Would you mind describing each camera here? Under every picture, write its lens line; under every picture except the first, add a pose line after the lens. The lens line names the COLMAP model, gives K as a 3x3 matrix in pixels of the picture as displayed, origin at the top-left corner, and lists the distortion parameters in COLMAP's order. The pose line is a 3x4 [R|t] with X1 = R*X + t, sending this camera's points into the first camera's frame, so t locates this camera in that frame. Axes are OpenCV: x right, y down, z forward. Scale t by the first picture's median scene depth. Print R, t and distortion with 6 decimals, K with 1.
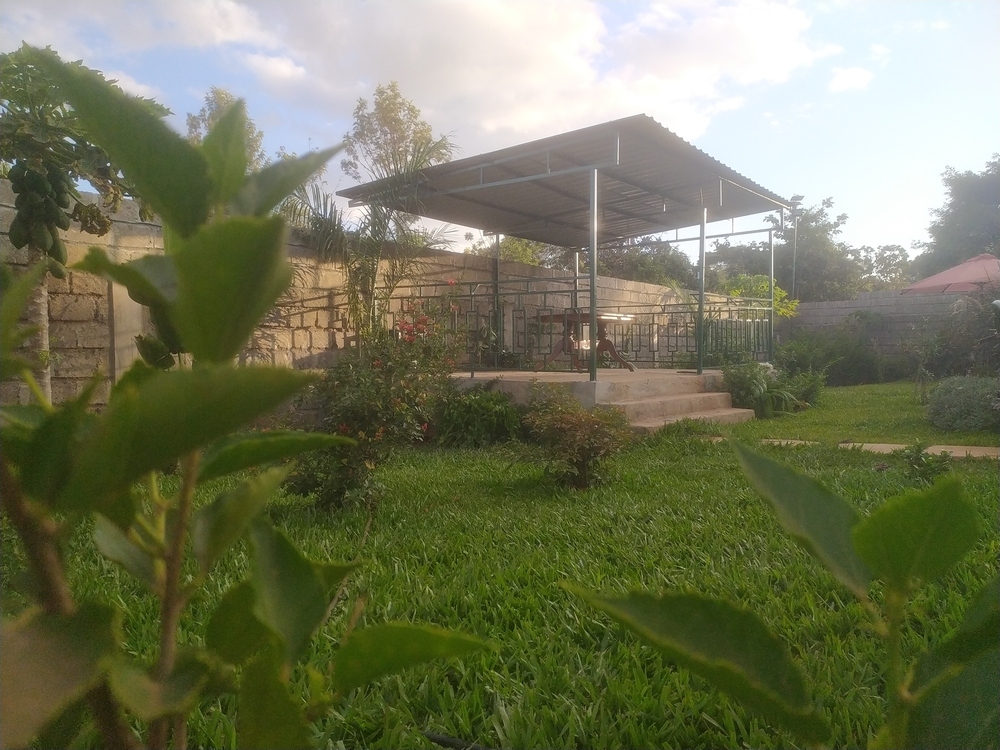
lens RADIAL K [[750.5, 0, 500.0], [0, 750.5, 375.0], [0, 0, 1]] dist [0.059406, -0.052355]
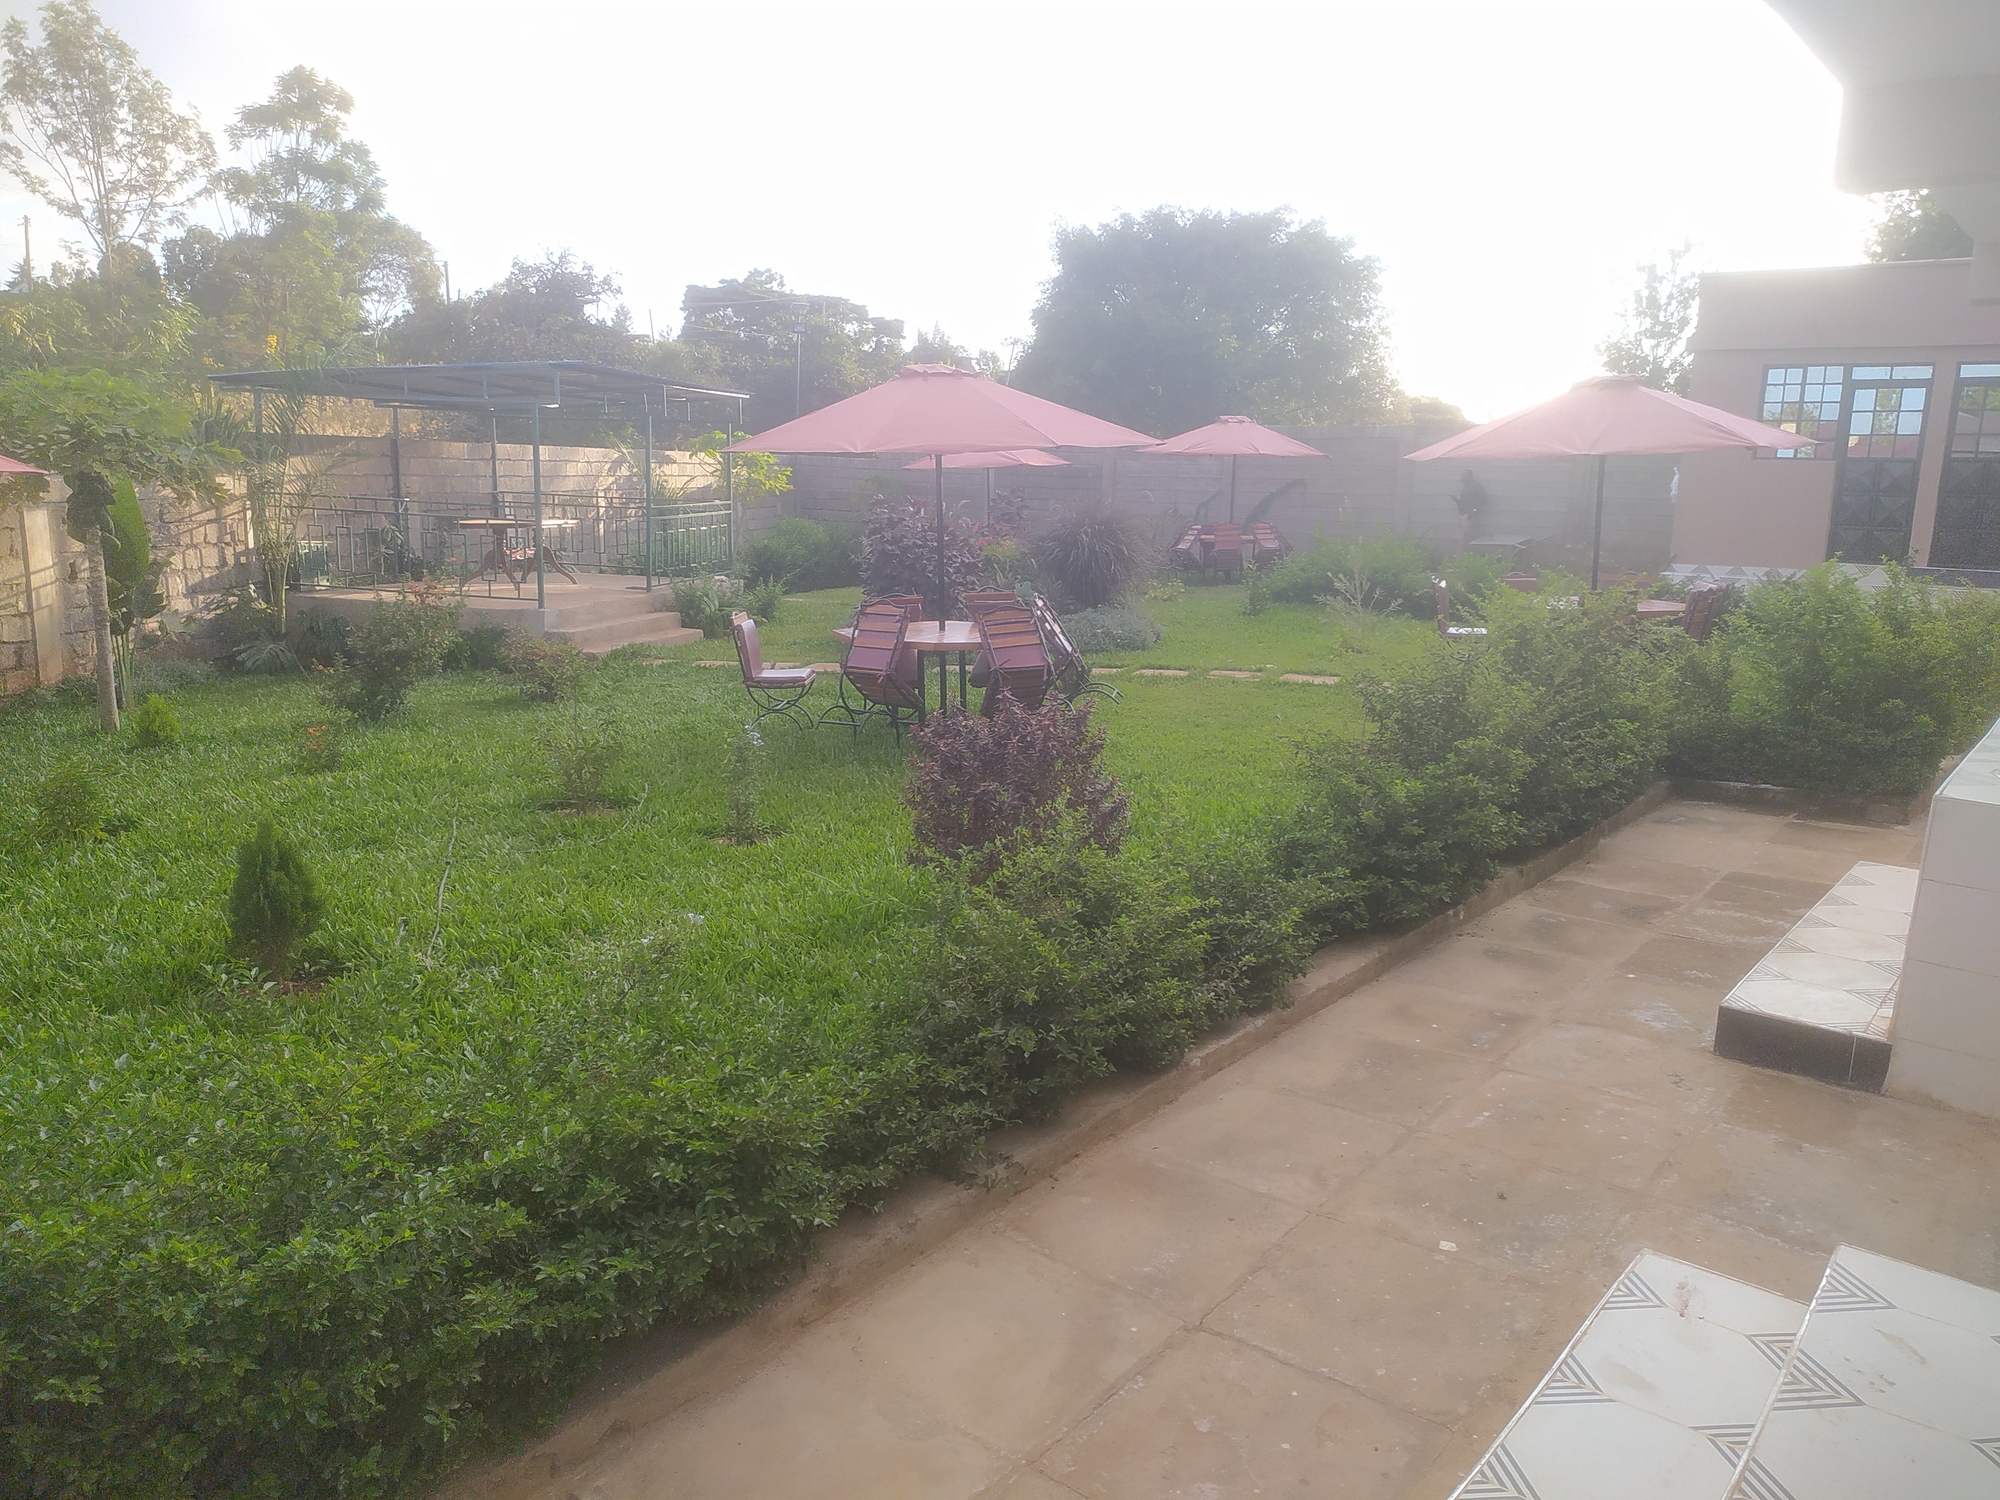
lens RADIAL K [[1501.0, 0, 1000.0], [0, 1501.0, 750.0], [0, 0, 1]] dist [0.059406, -0.052355]
pose [[0.897122, -0.050960, 0.438833, -0.199630], [-0.015773, 0.988997, 0.147094, -0.099084], [-0.441500, -0.138883, 0.886447, -0.994181]]
